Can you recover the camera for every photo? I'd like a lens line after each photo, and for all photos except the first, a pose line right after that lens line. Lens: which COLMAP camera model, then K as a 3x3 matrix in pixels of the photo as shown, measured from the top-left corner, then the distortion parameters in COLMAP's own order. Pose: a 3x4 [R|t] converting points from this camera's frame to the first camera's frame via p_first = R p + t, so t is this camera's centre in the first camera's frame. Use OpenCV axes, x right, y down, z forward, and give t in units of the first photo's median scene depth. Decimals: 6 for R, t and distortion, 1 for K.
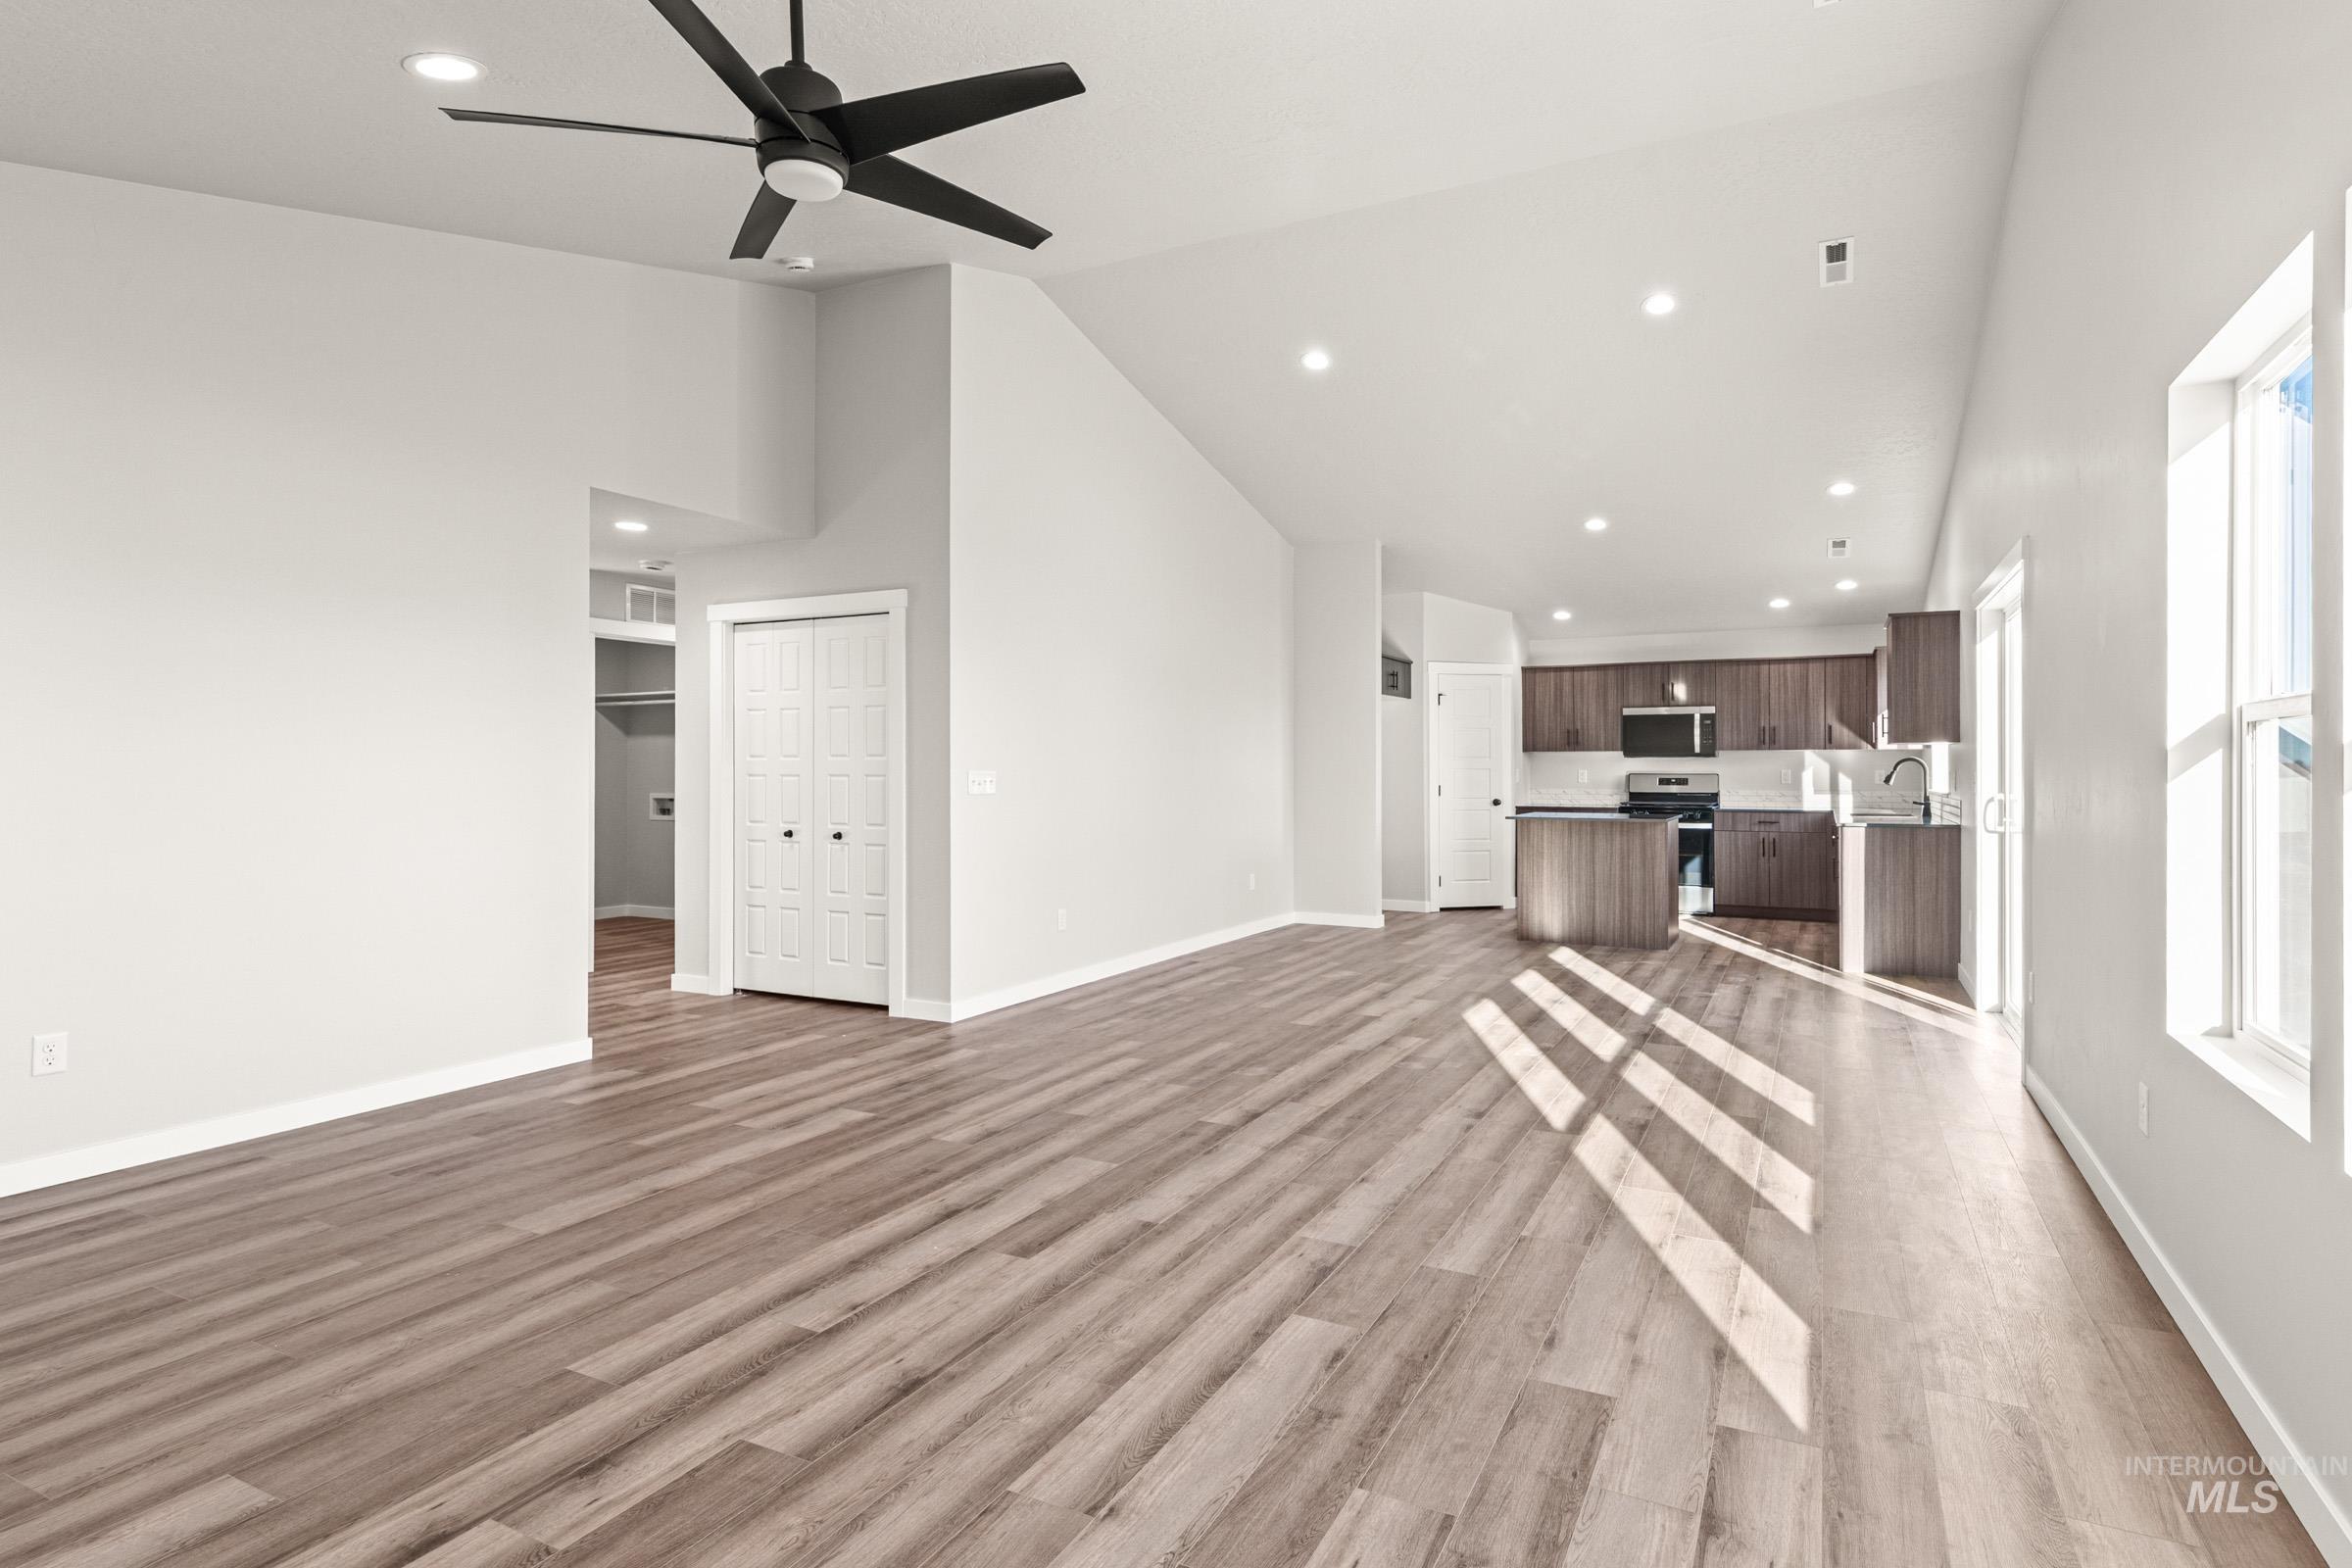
lens RADIAL K [[1190.7, 0, 1244.7], [0, 1190.7, 755.9], [0, 0, 1]] dist [0.008499, -0.001120]
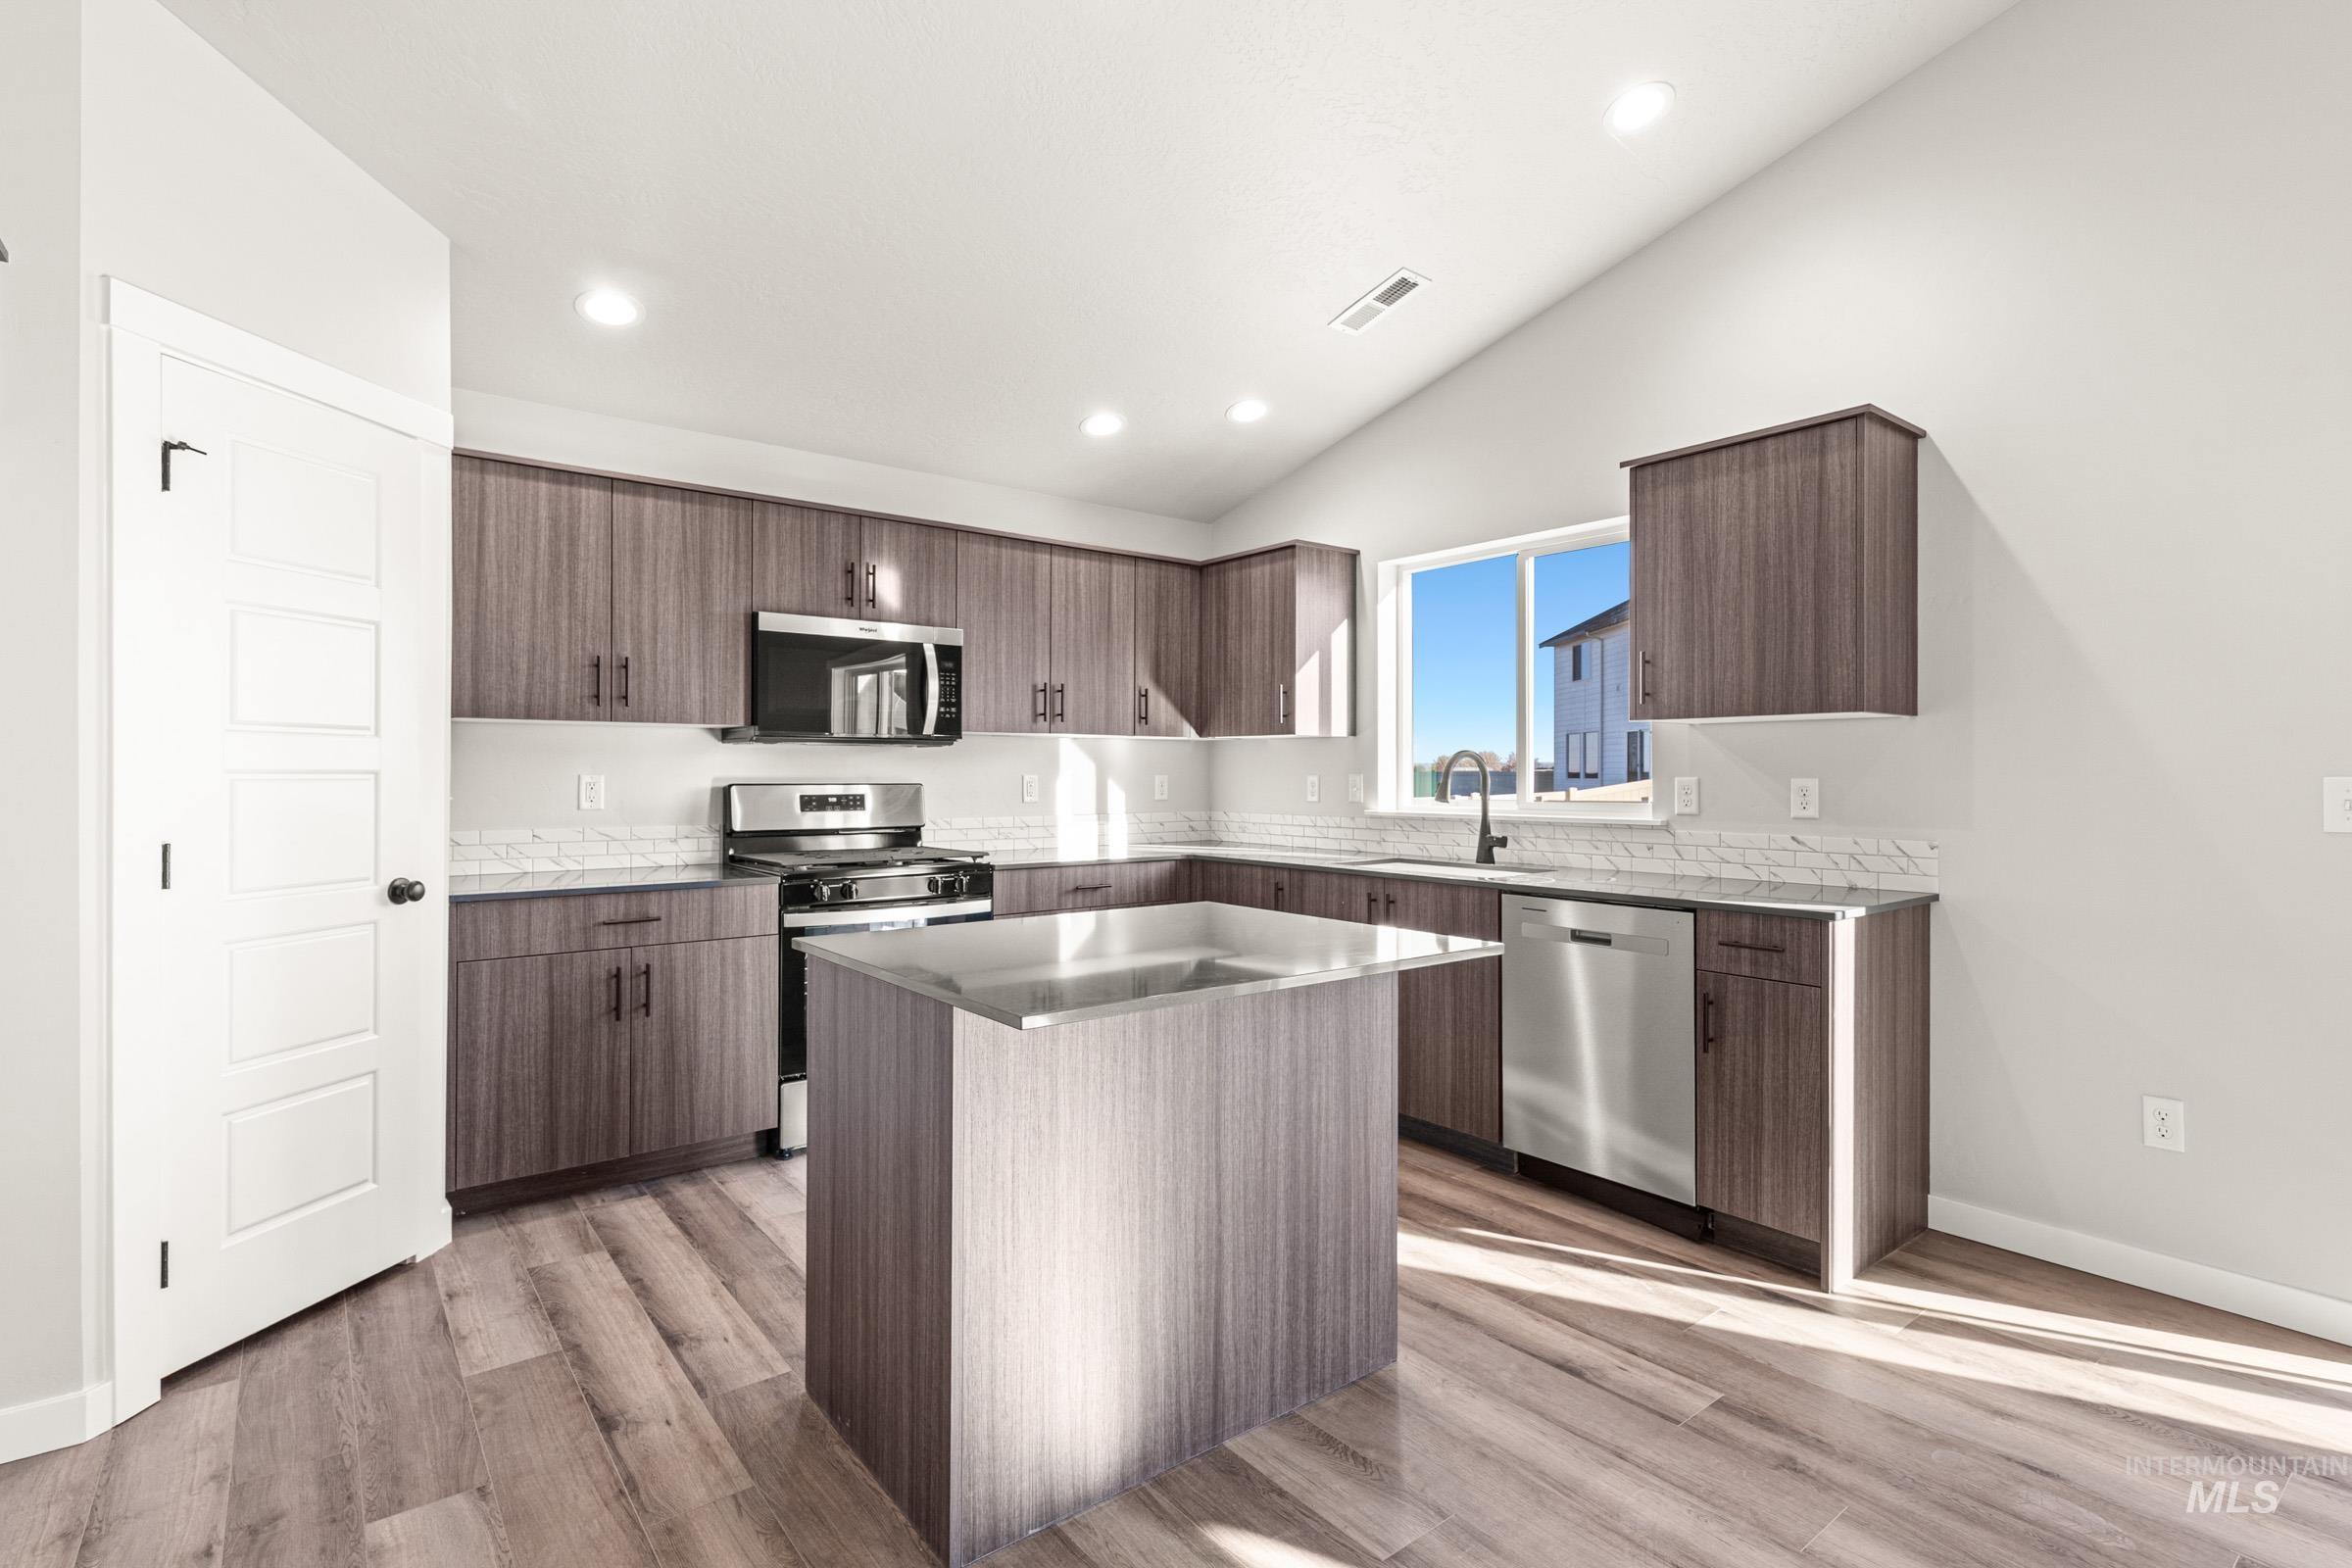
lens RADIAL K [[1127.0, 0, 1189.4], [0, 1127.0, 770.0], [0, 0, 1]] dist [0.007756, -0.001649]
pose [[0.430380, 0.002946, 0.902643, 0.055142], [-0.010443, 0.999944, 0.001716, 0.008509], [-0.902587, -0.010165, 0.430387, 0.745606]]
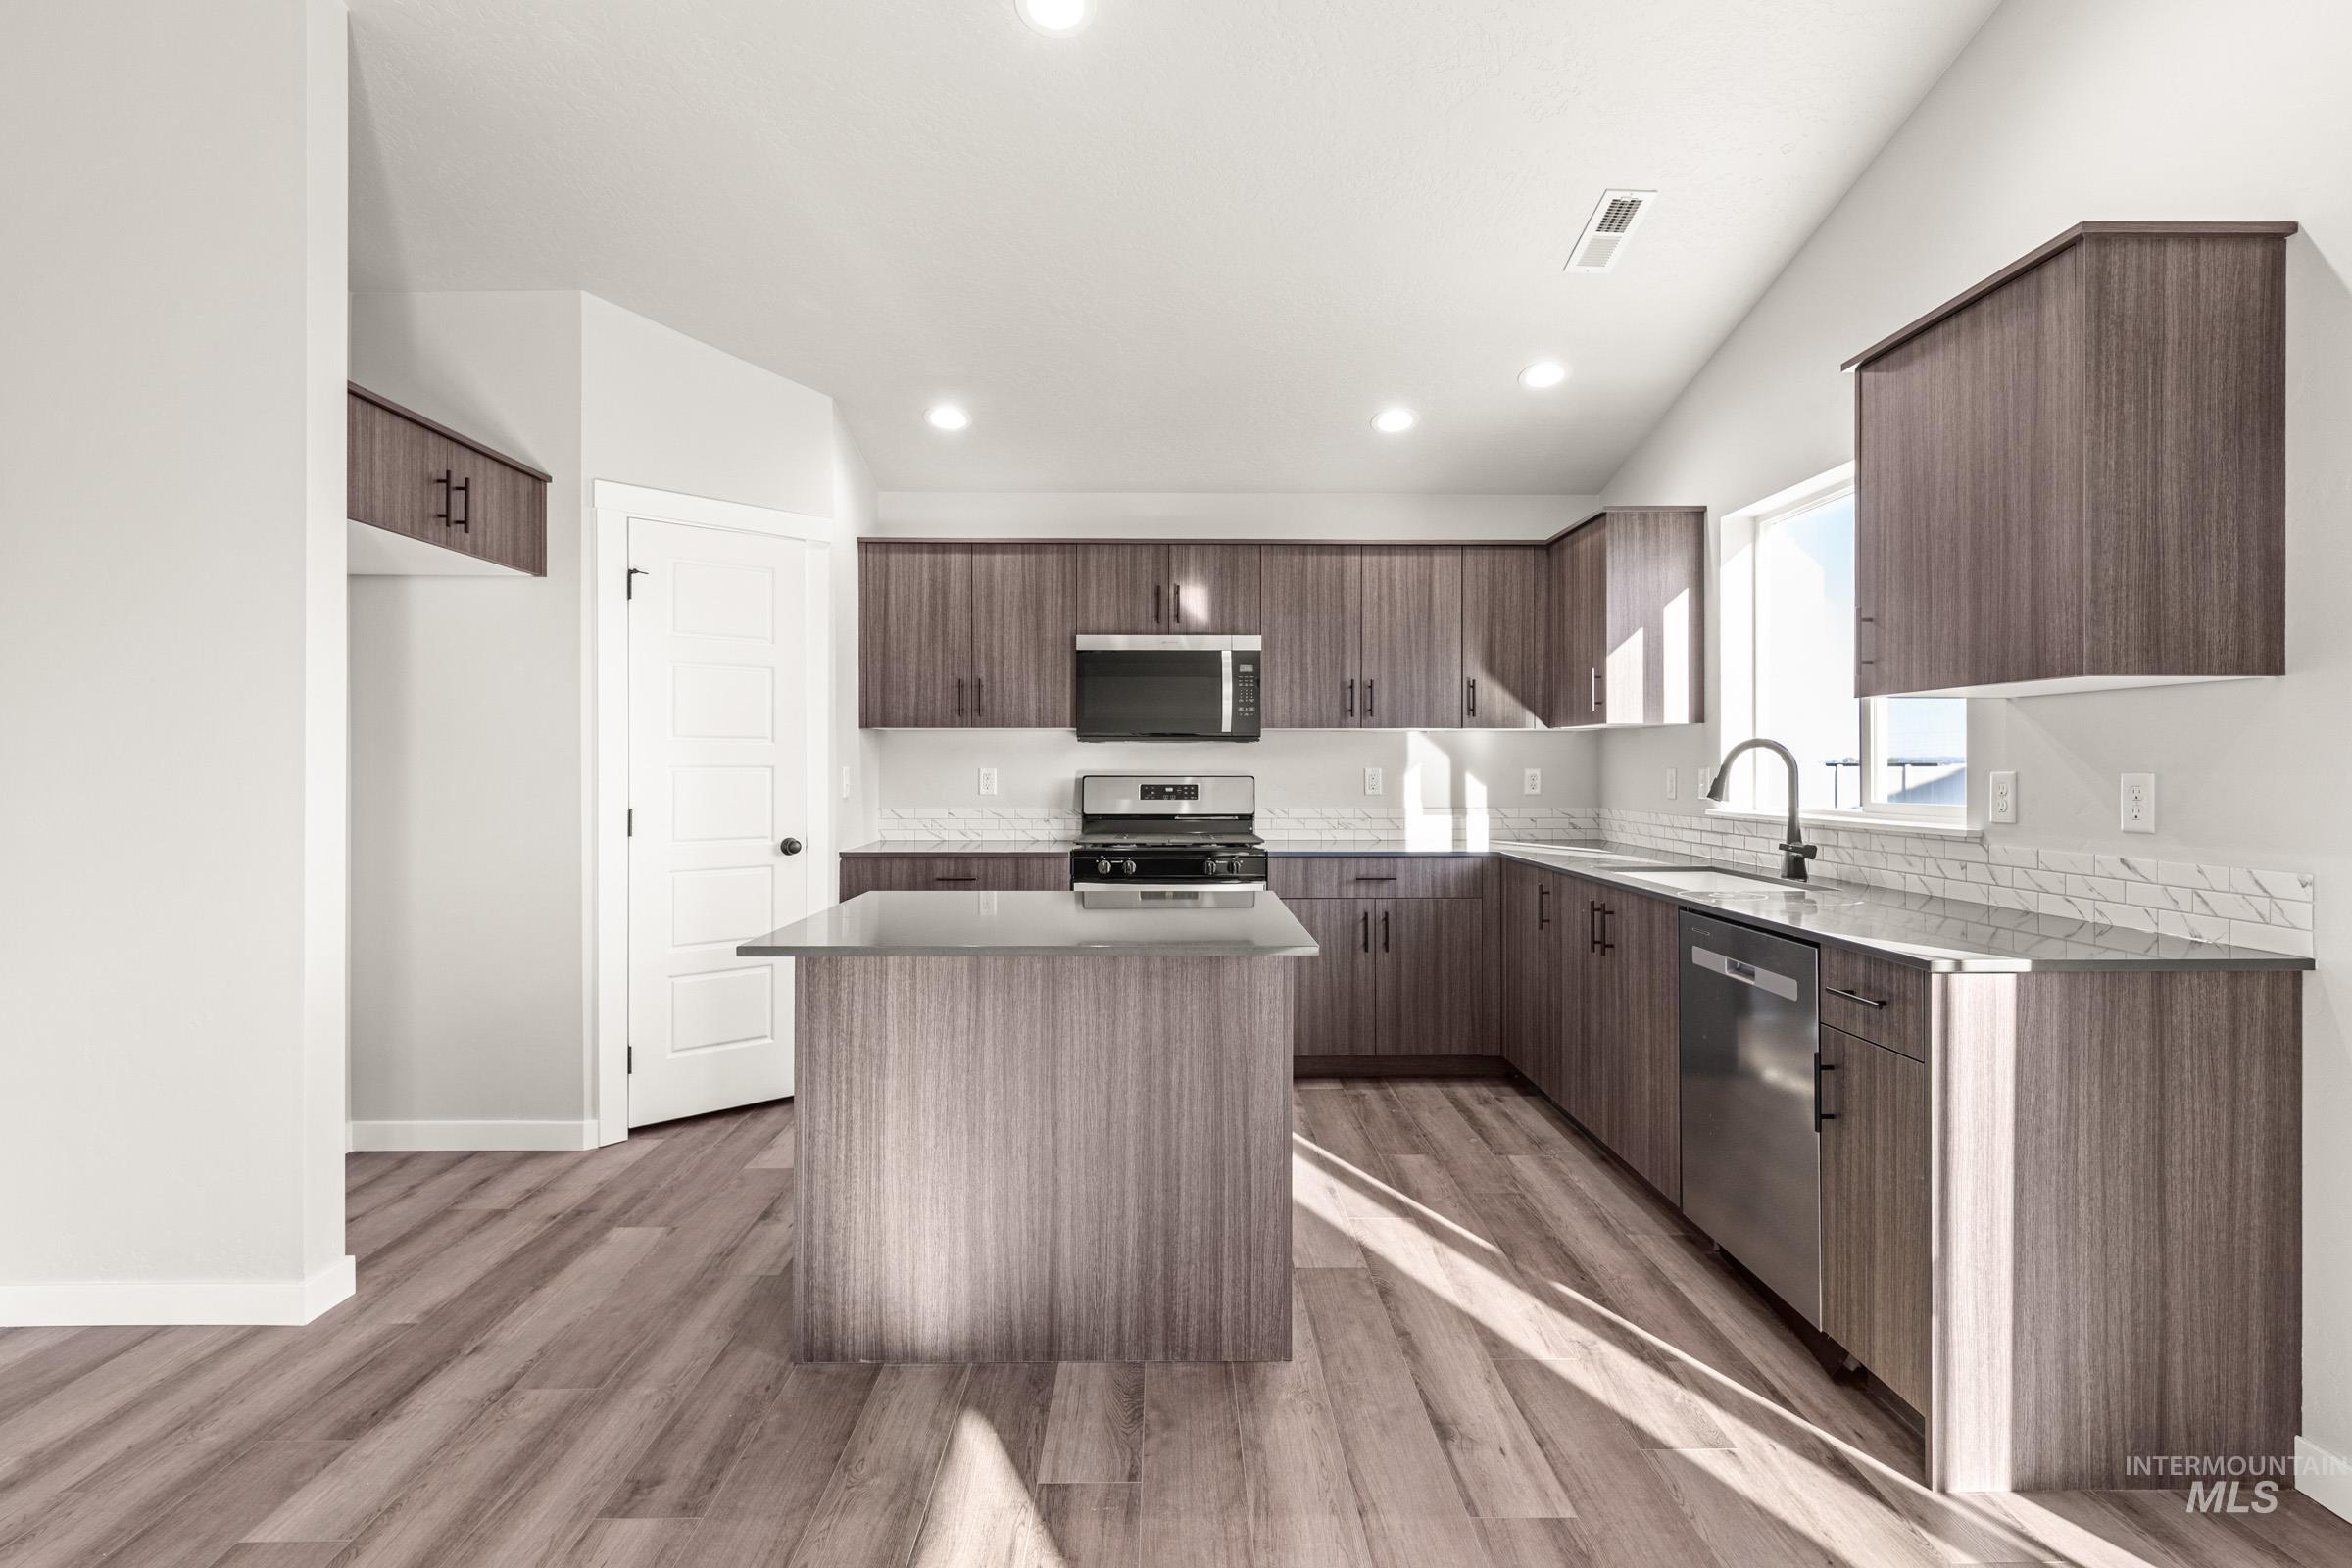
lens RADIAL K [[1127.0, 0, 1183.9], [0, 1127.0, 761.5], [0, 0, 1]] dist [0.007756, -0.001649]
pose [[0.890880, 0.001474, 0.454237, 0.160987], [-0.004310, 0.999977, 0.005209, 0.006927], [-0.454219, -0.006599, 0.890866, 0.610609]]
